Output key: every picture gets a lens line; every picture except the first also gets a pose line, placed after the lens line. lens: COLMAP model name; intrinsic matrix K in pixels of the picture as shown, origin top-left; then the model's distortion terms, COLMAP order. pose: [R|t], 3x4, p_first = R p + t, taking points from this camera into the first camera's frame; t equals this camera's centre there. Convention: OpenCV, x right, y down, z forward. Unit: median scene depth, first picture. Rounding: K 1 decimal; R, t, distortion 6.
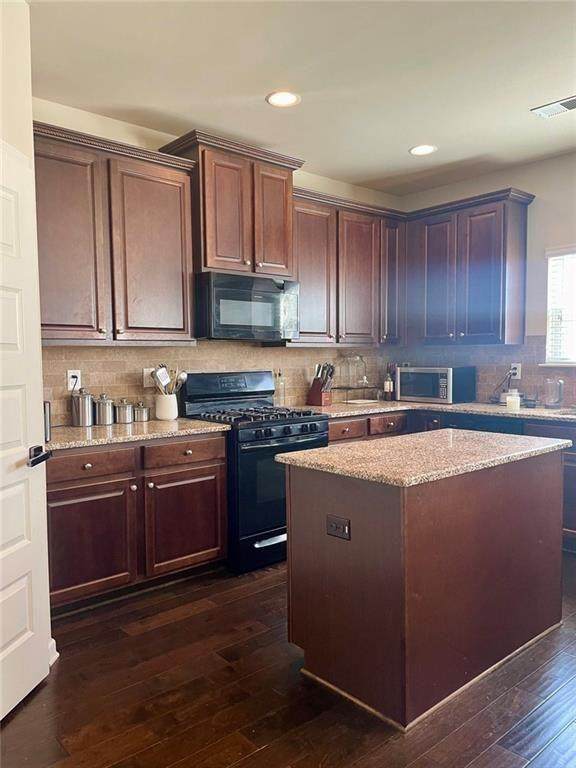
lens RADIAL K [[591.2, 0, 288.7], [0, 591.2, 387.2], [0, 0, 1]] dist [-0.004855, -0.001036]
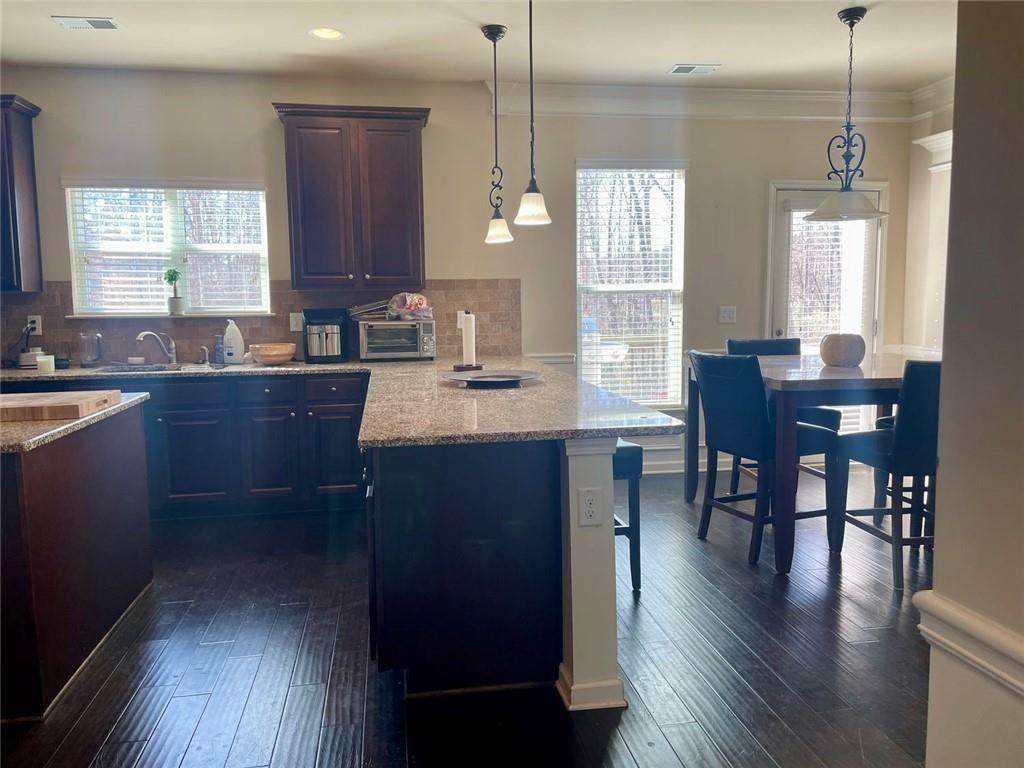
lens RADIAL K [[788.3, 0, 512.5], [0, 788.3, 382.8], [0, 0, 1]] dist [-0.004855, -0.001036]
pose [[0.532704, -0.090602, 0.841438, -0.183900], [0.050055, 0.995885, 0.075543, 0.002609], [-0.844820, 0.001876, 0.535048, -0.126809]]
